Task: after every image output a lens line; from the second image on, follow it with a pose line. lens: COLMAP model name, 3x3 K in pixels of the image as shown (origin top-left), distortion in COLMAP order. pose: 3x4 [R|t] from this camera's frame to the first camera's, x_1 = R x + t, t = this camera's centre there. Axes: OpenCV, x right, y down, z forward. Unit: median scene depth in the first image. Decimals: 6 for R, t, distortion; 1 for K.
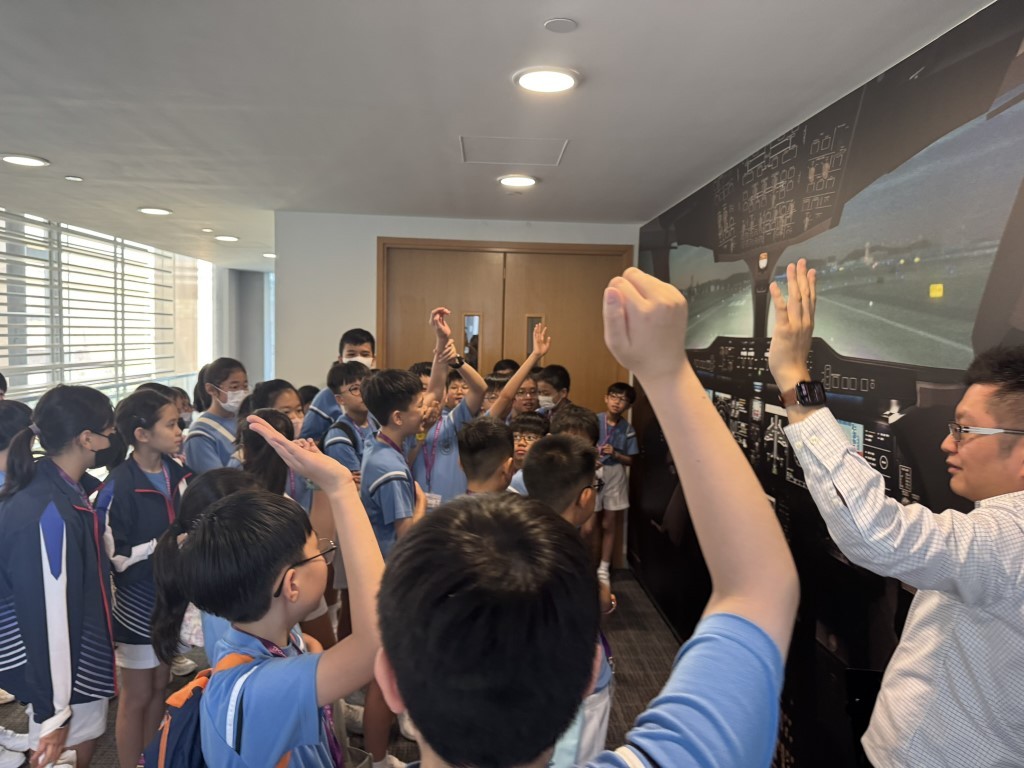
lens RADIAL K [[715.5, 0, 517.3], [0, 715.5, 383.8], [0, 0, 1]] dist [0.091445, -0.134658]
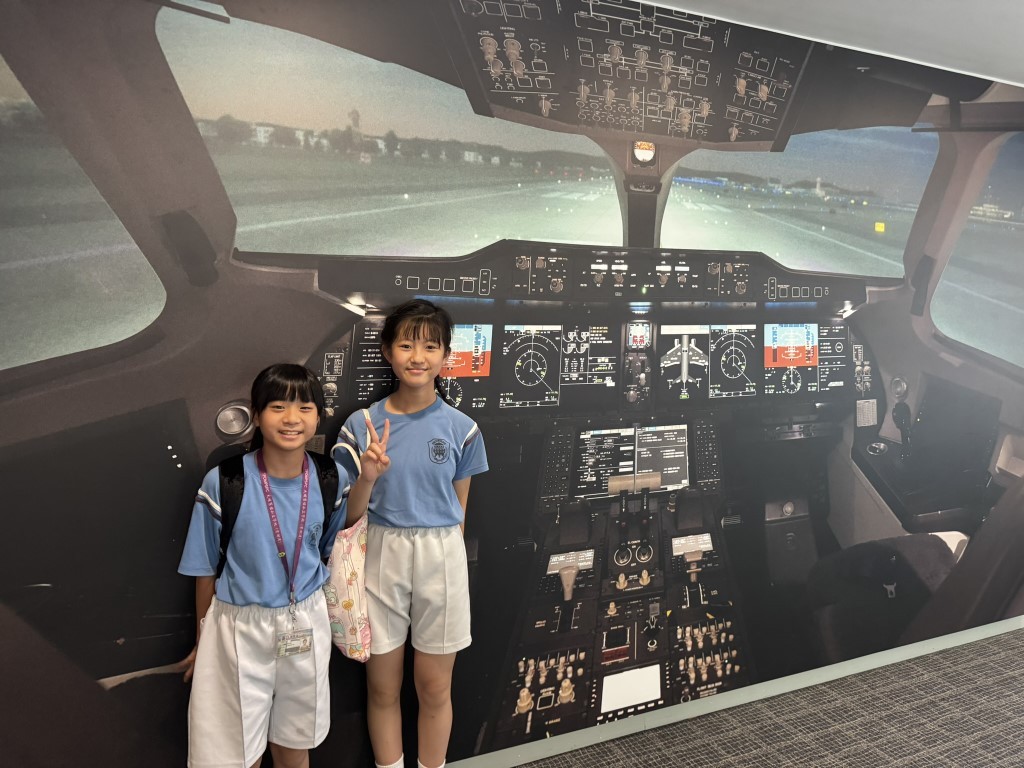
lens RADIAL K [[715.5, 0, 517.3], [0, 715.5, 383.8], [0, 0, 1]] dist [0.091445, -0.134658]
pose [[-0.353508, -0.115202, 0.928311, -0.541919], [0.047342, 0.988912, 0.140751, -0.044159], [-0.934233, 0.093705, -0.344134, 1.962416]]
